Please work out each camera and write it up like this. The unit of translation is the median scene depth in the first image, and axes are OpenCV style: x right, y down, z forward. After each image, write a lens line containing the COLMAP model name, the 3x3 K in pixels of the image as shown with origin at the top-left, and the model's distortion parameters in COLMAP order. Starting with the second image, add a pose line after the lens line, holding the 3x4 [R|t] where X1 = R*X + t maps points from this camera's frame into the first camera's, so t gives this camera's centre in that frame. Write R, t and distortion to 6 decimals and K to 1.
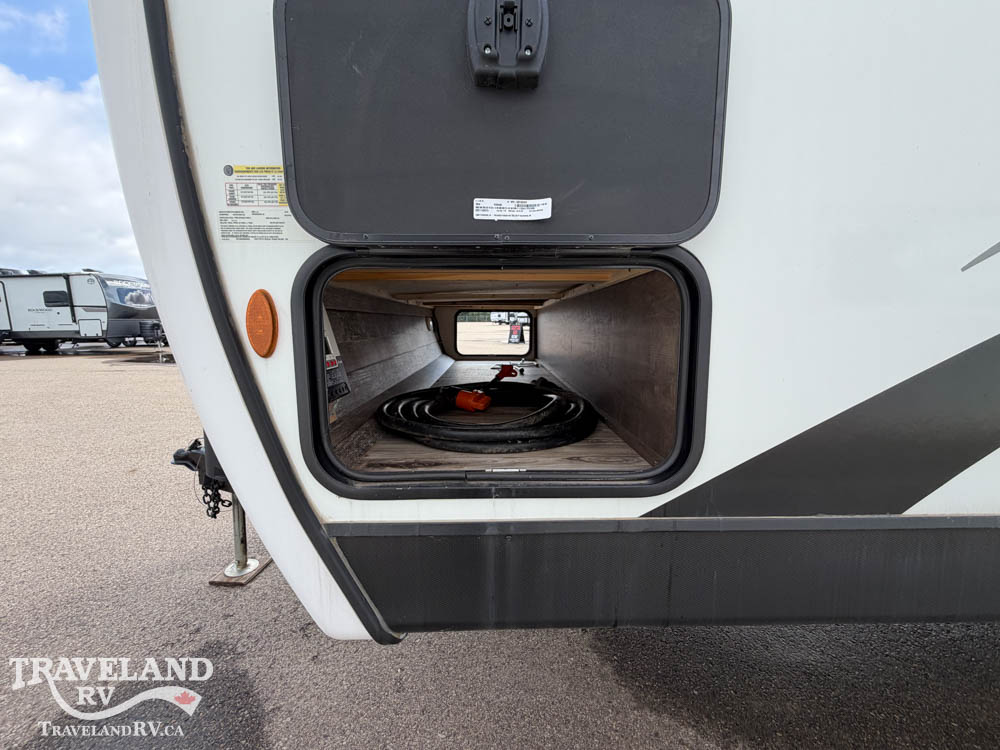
lens RADIAL K [[396.4, 0, 496.9], [0, 396.4, 374.8], [0, 0, 1]] dist [-0.000943, -0.000184]
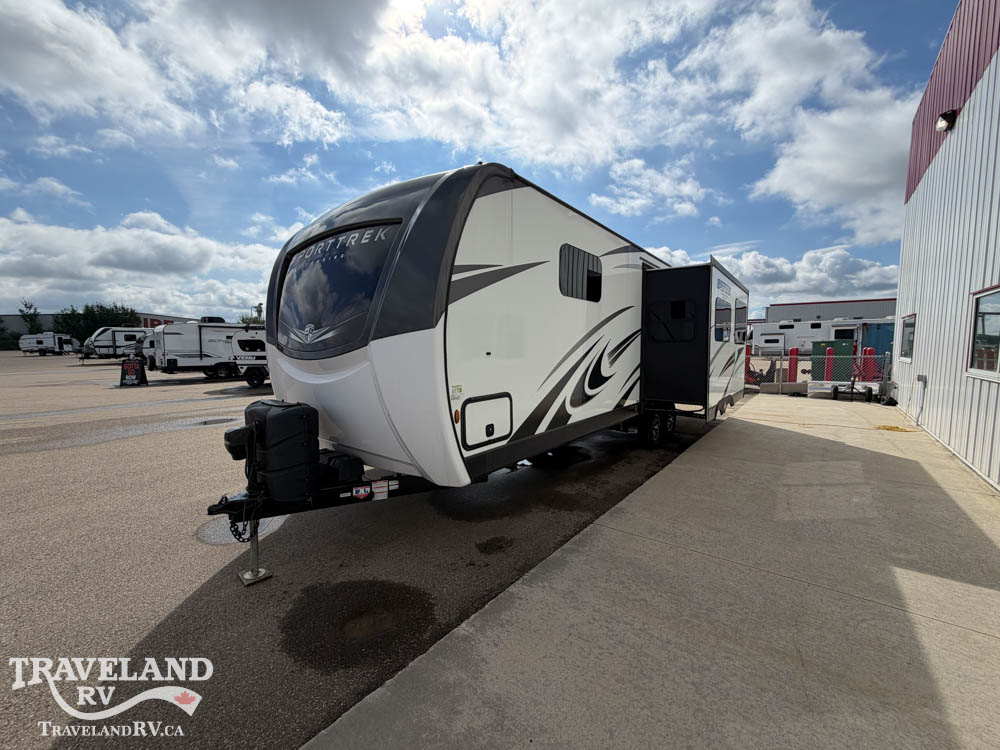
lens RADIAL K [[396.4, 0, 496.9], [0, 396.4, 374.8], [0, 0, 1]] dist [-0.000943, -0.000184]
pose [[0.633225, -0.055205, 0.771996, -0.193870], [0.104331, 0.994437, -0.014466, -0.025023], [-0.766903, 0.089703, 0.635463, -0.120154]]
